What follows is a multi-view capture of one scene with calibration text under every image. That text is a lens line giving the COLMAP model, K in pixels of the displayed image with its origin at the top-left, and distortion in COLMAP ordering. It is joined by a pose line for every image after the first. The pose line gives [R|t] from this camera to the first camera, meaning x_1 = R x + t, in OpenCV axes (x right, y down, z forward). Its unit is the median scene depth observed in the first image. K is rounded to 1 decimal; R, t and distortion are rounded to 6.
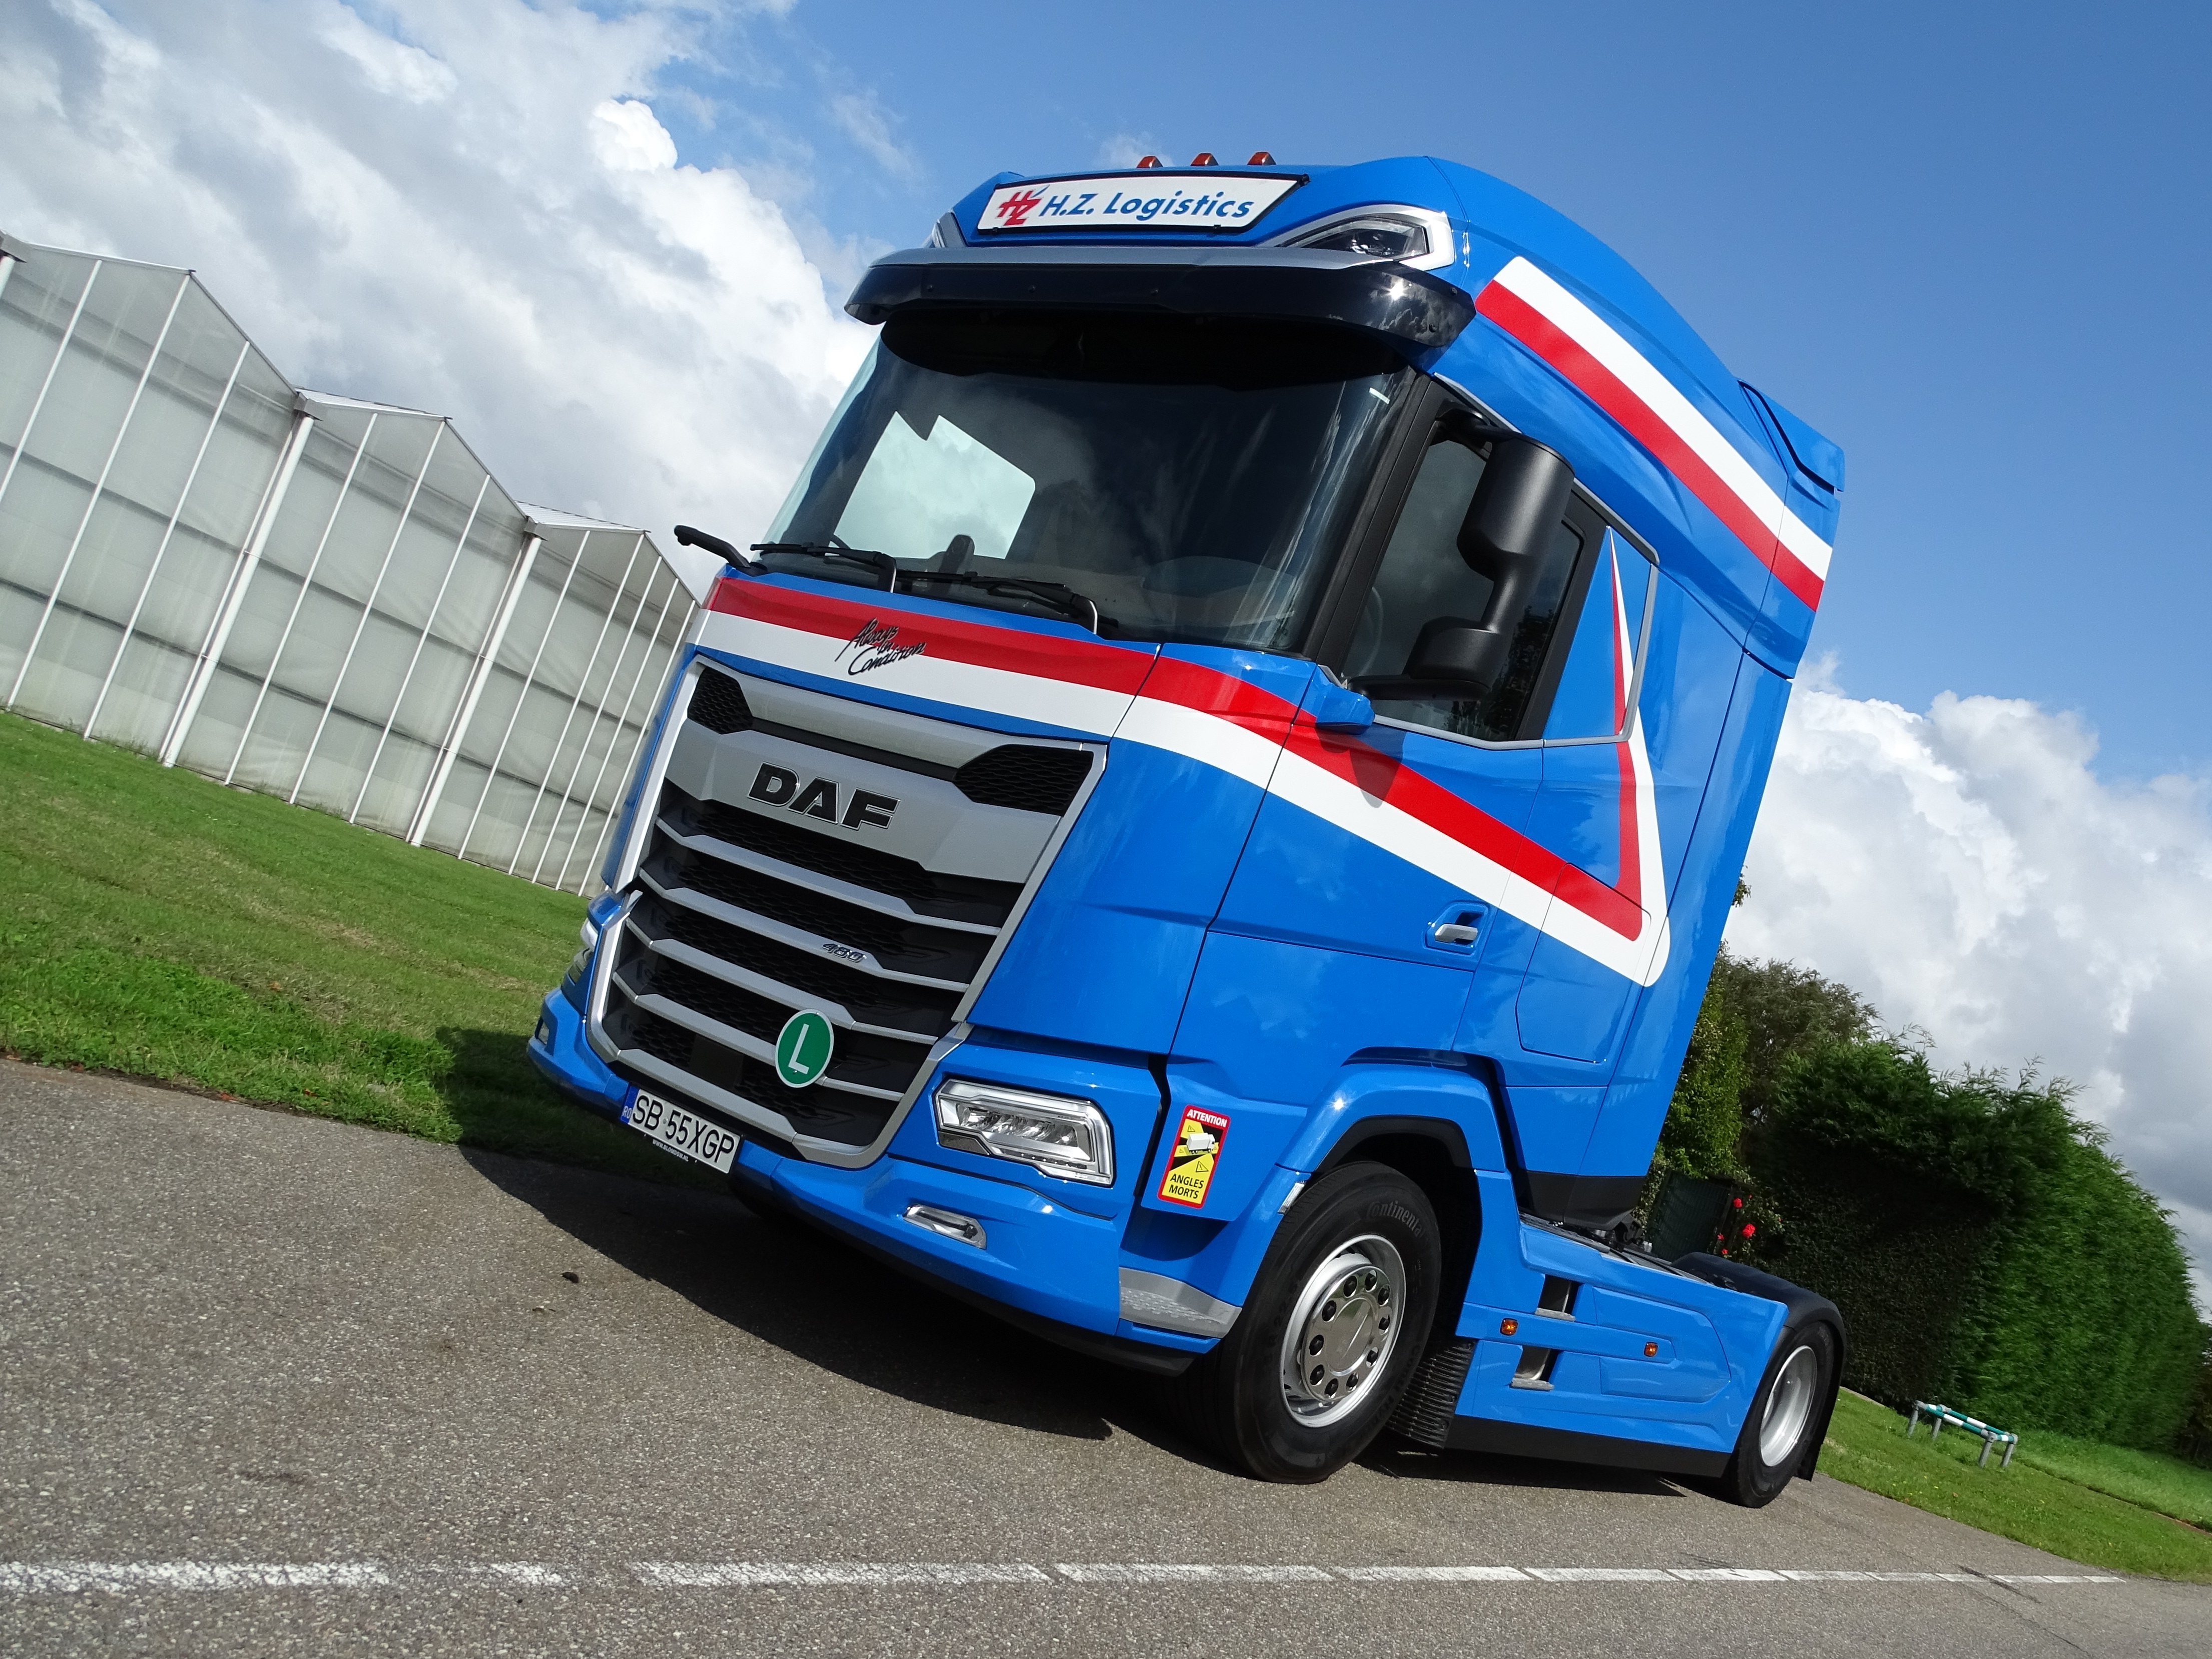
lens RADIAL K [[1869.1, 0, 1300.4], [0, 1869.1, 968.5], [0, 0, 1]] dist [0.002327, -0.008695]
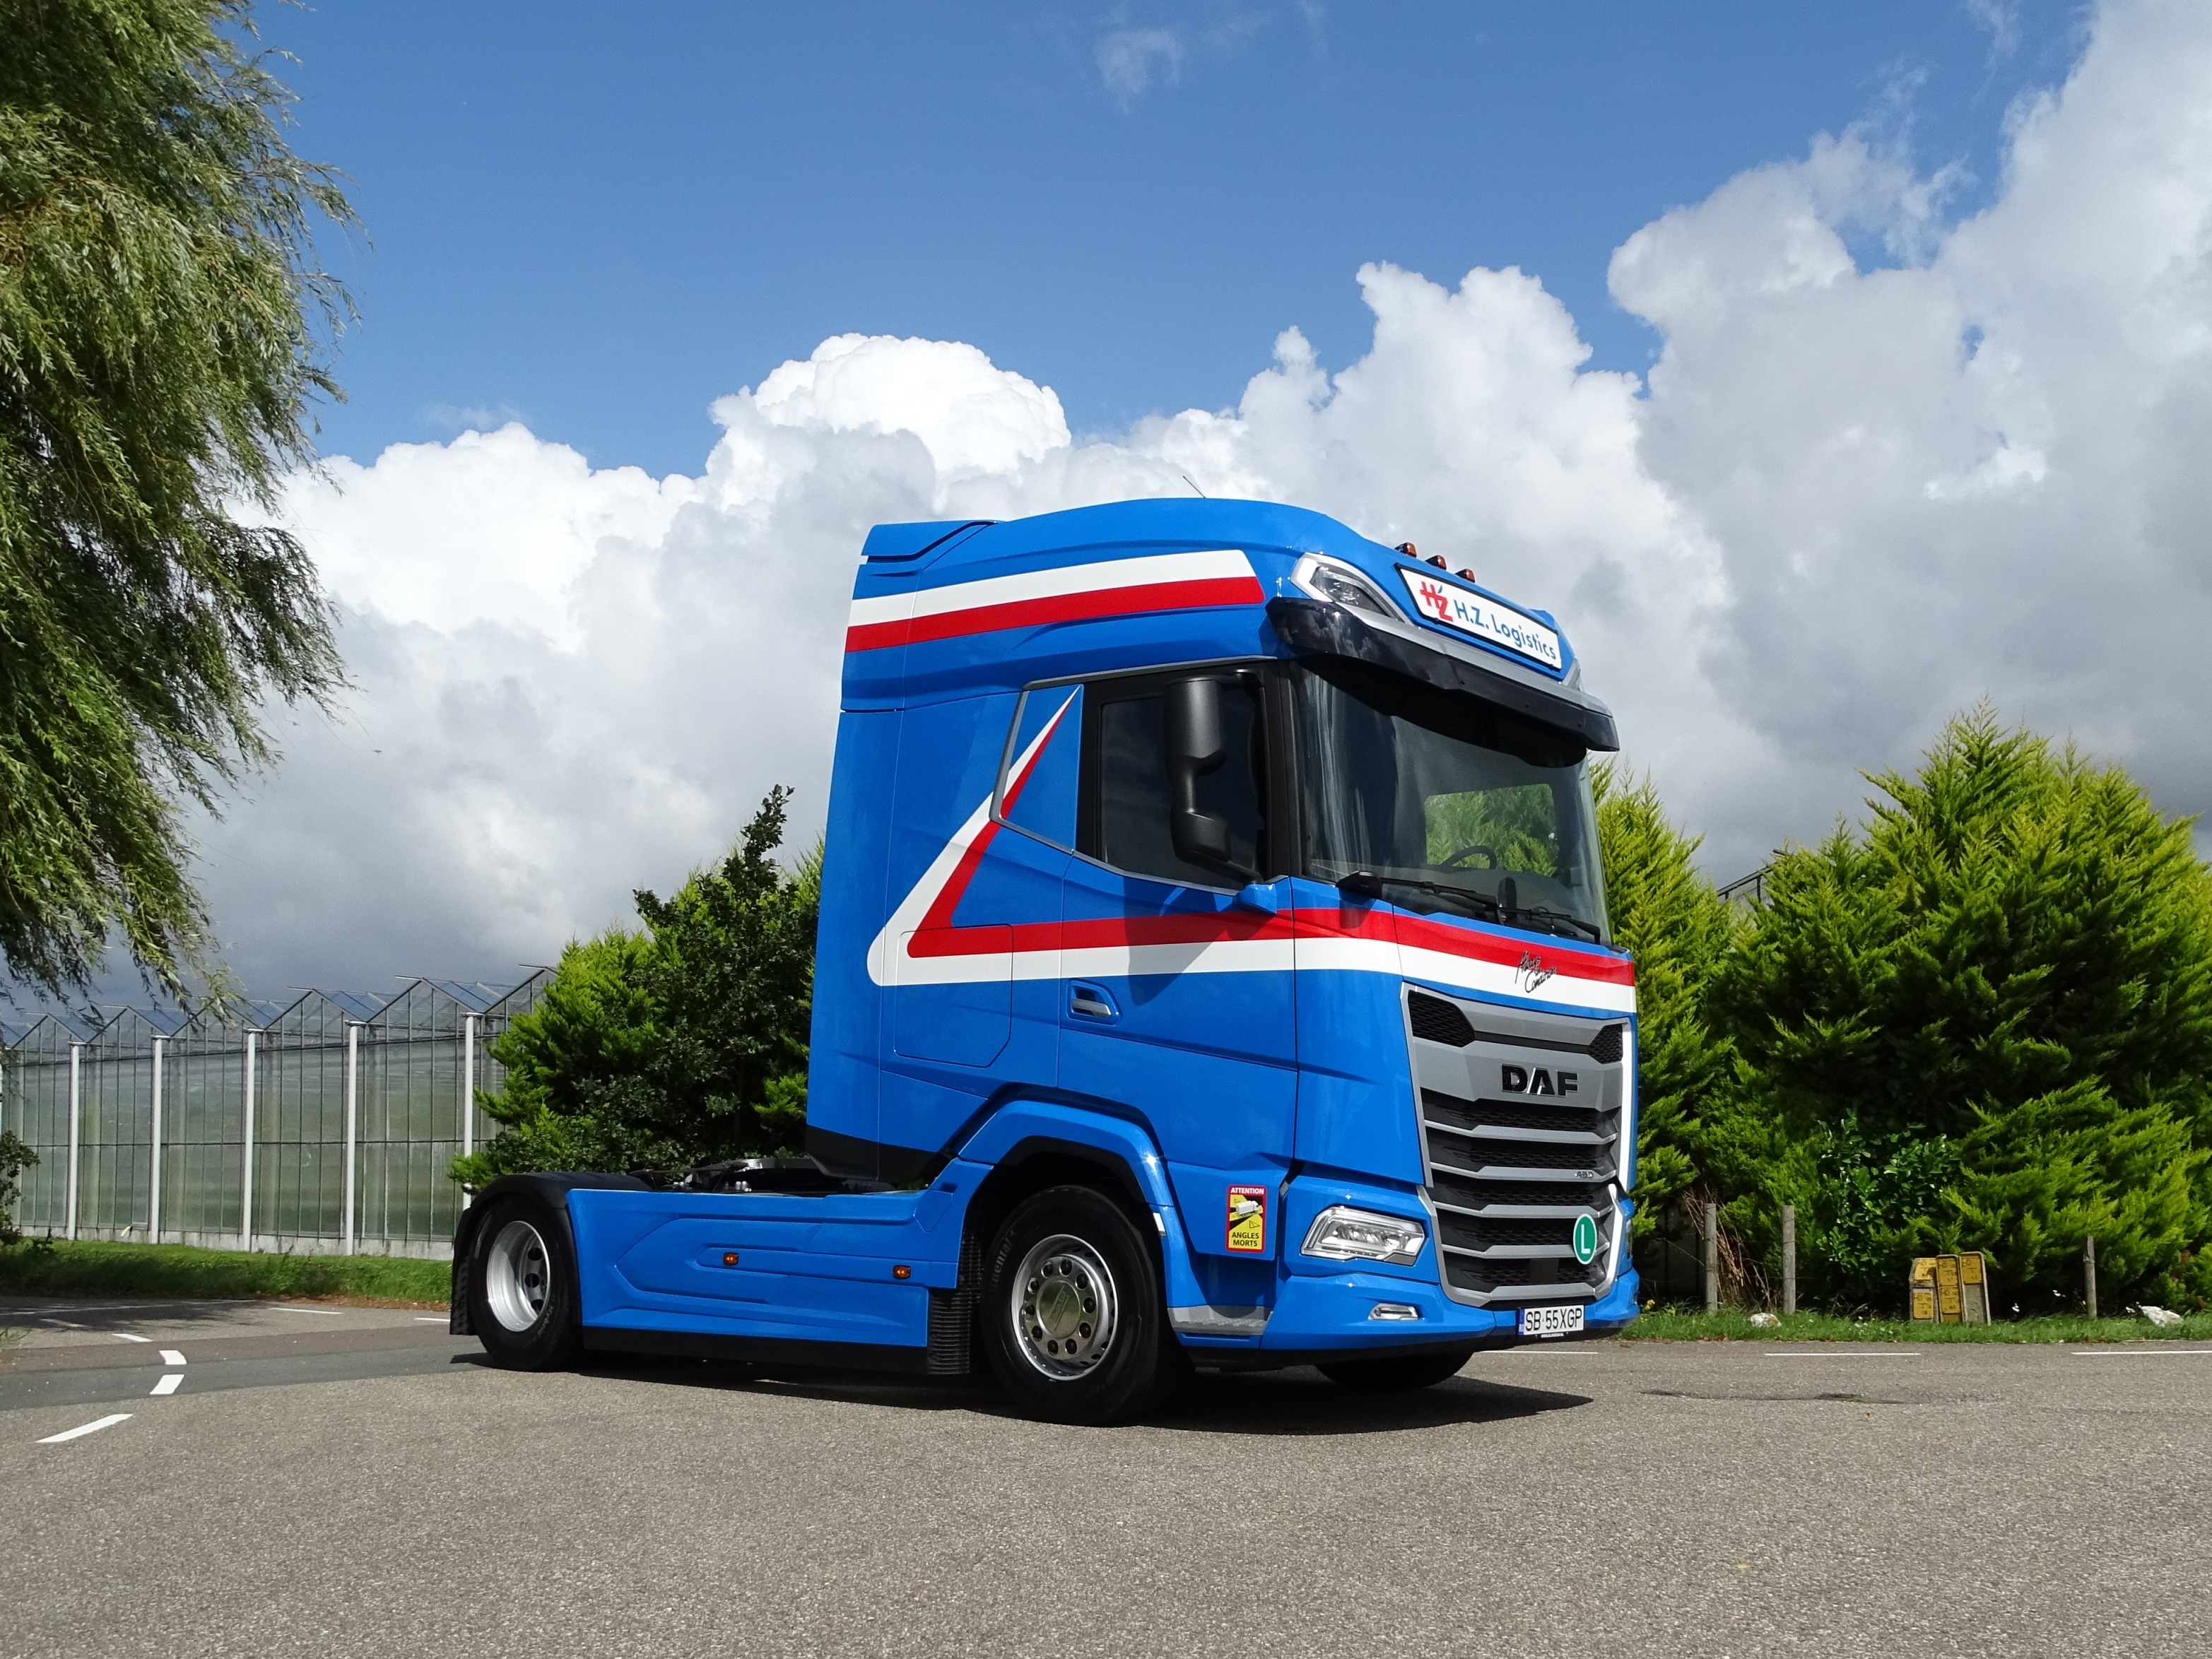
lens RADIAL K [[2098.6, 0, 1151.7], [0, 2098.6, 1095.2], [0, 0, 1]] dist [0.002743, 0.014092]
pose [[0.081153, -0.285949, 0.954802, -1.841132], [-0.054337, 0.955268, 0.290706, -0.537817], [-0.995219, -0.075473, 0.061985, 1.178603]]
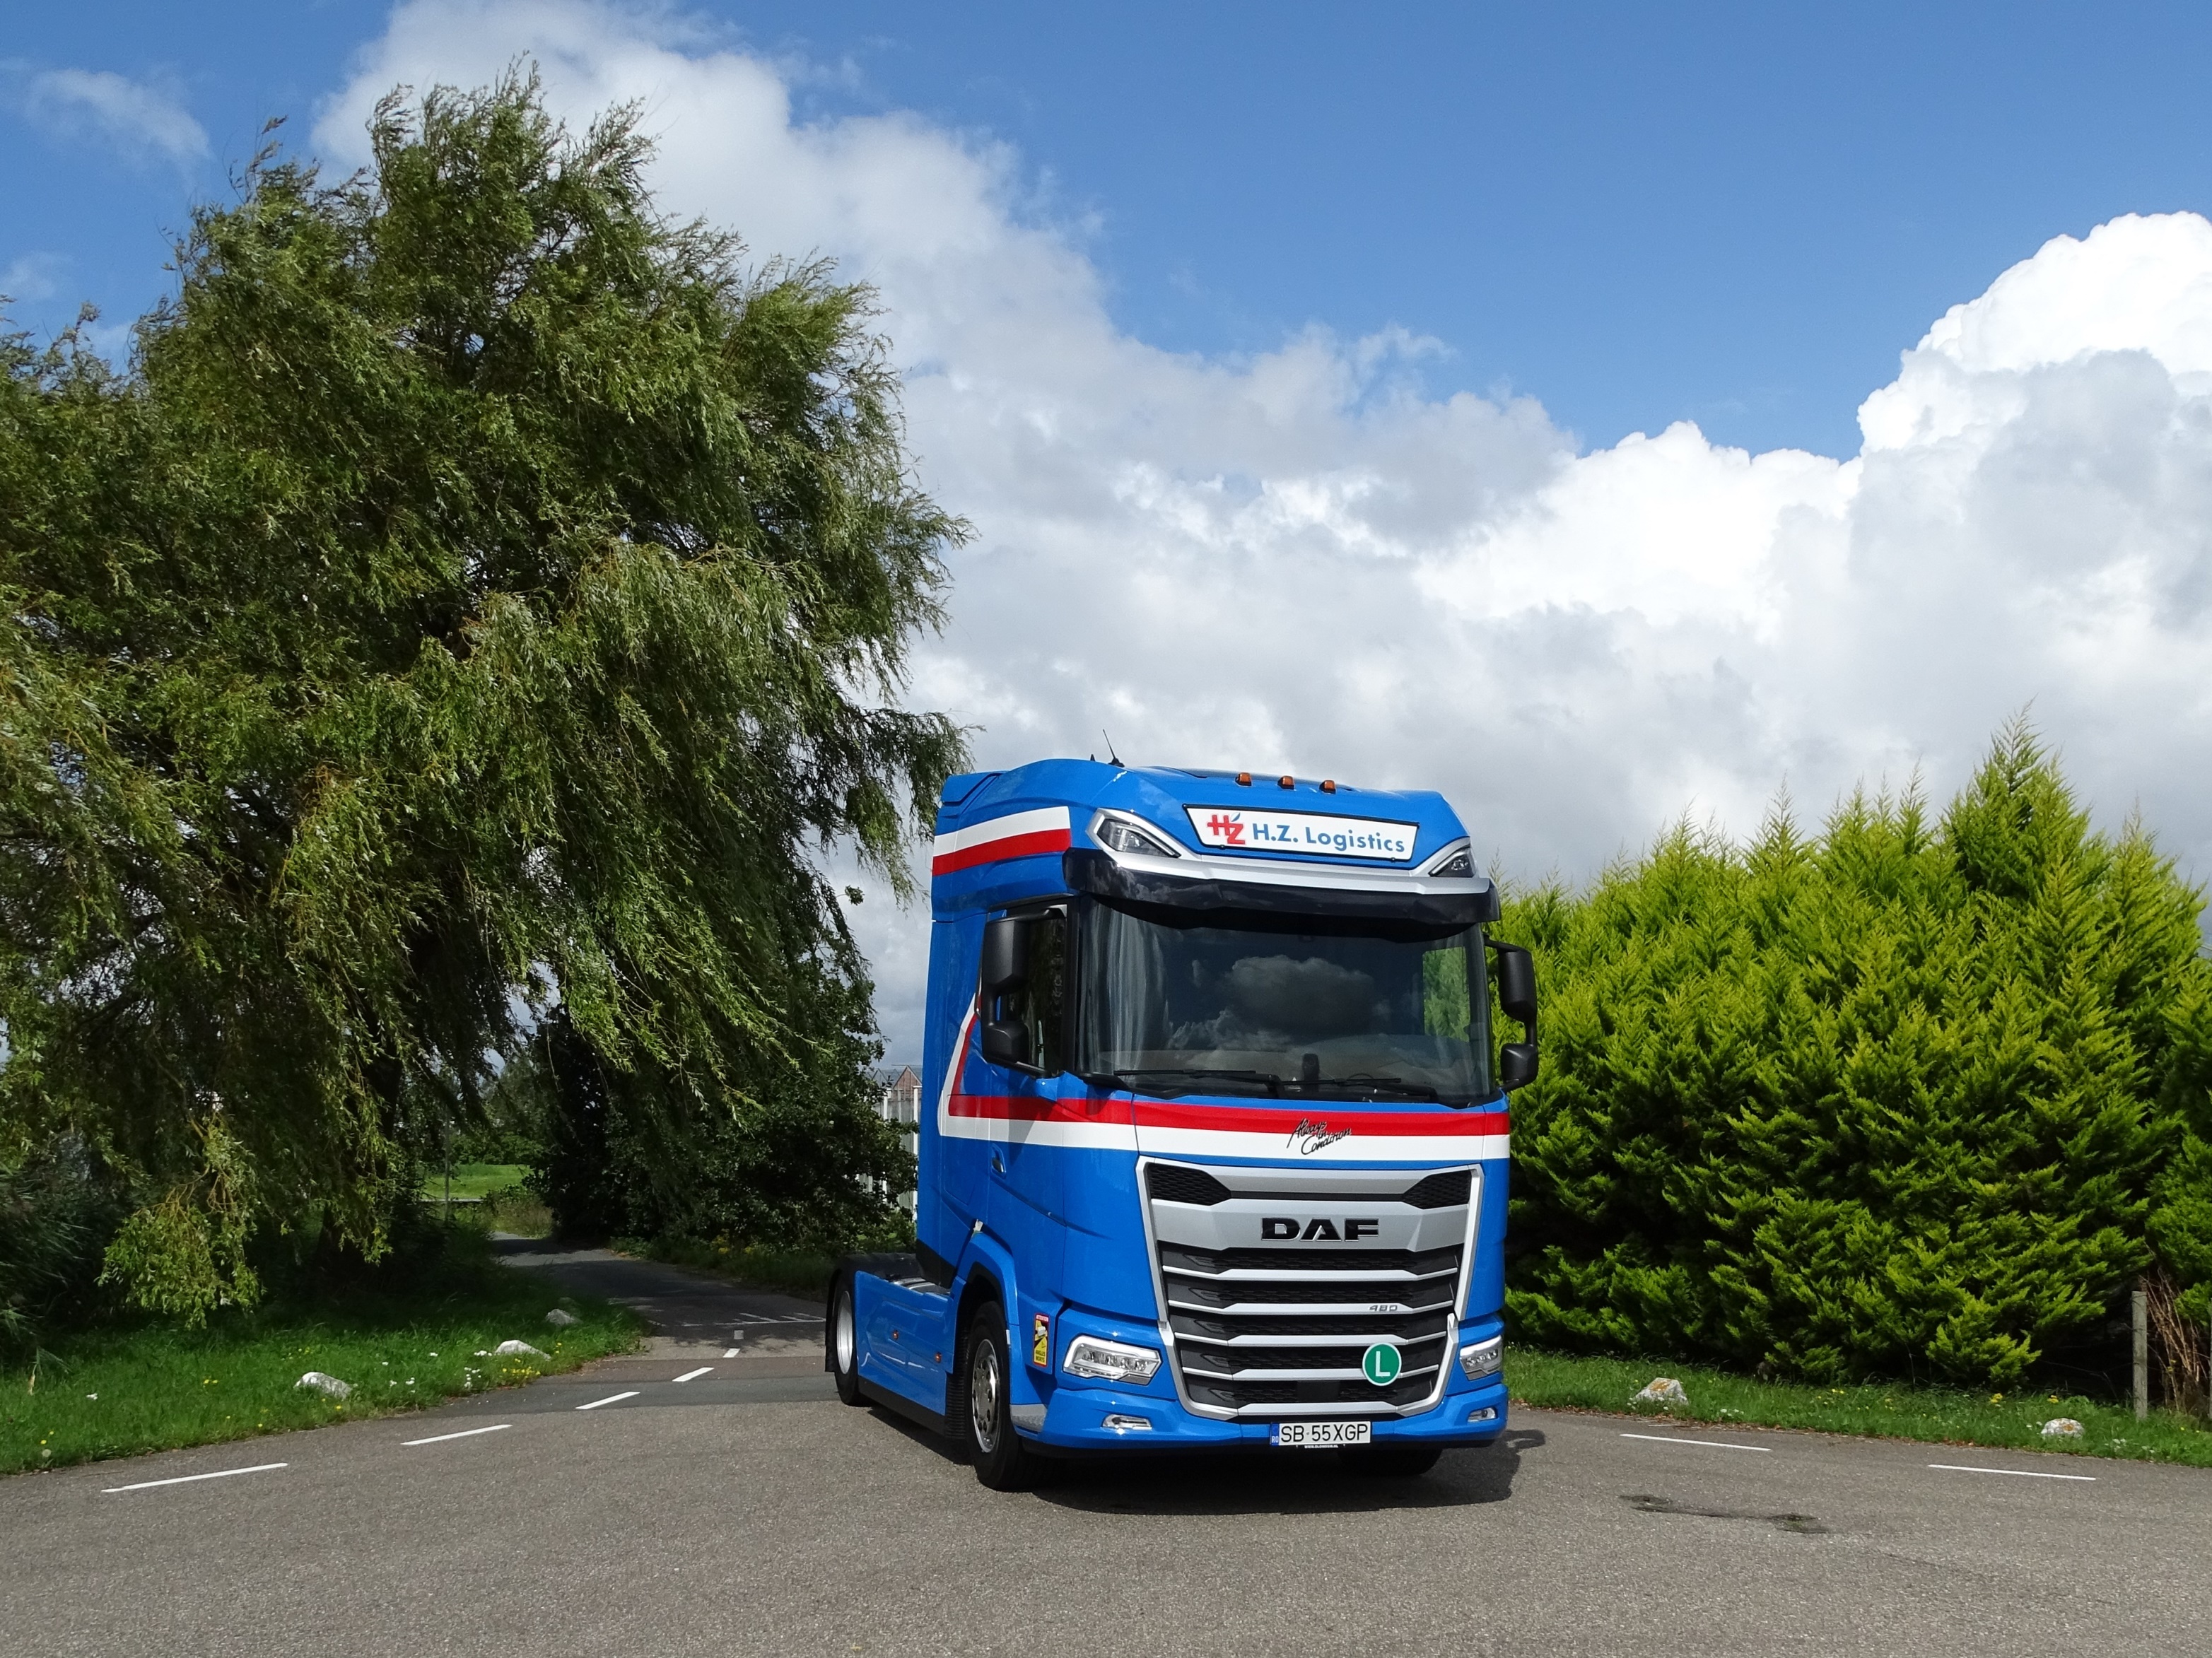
lens RADIAL K [[2098.5, 0, 1151.7], [0, 2098.5, 1094.7], [0, 0, 1]] dist [0.002743, 0.014092]
pose [[0.555205, -0.296601, 0.777030, -1.794430], [0.116987, 0.952813, 0.280109, -0.763236], [-0.823445, -0.064616, 0.563705, 0.030238]]
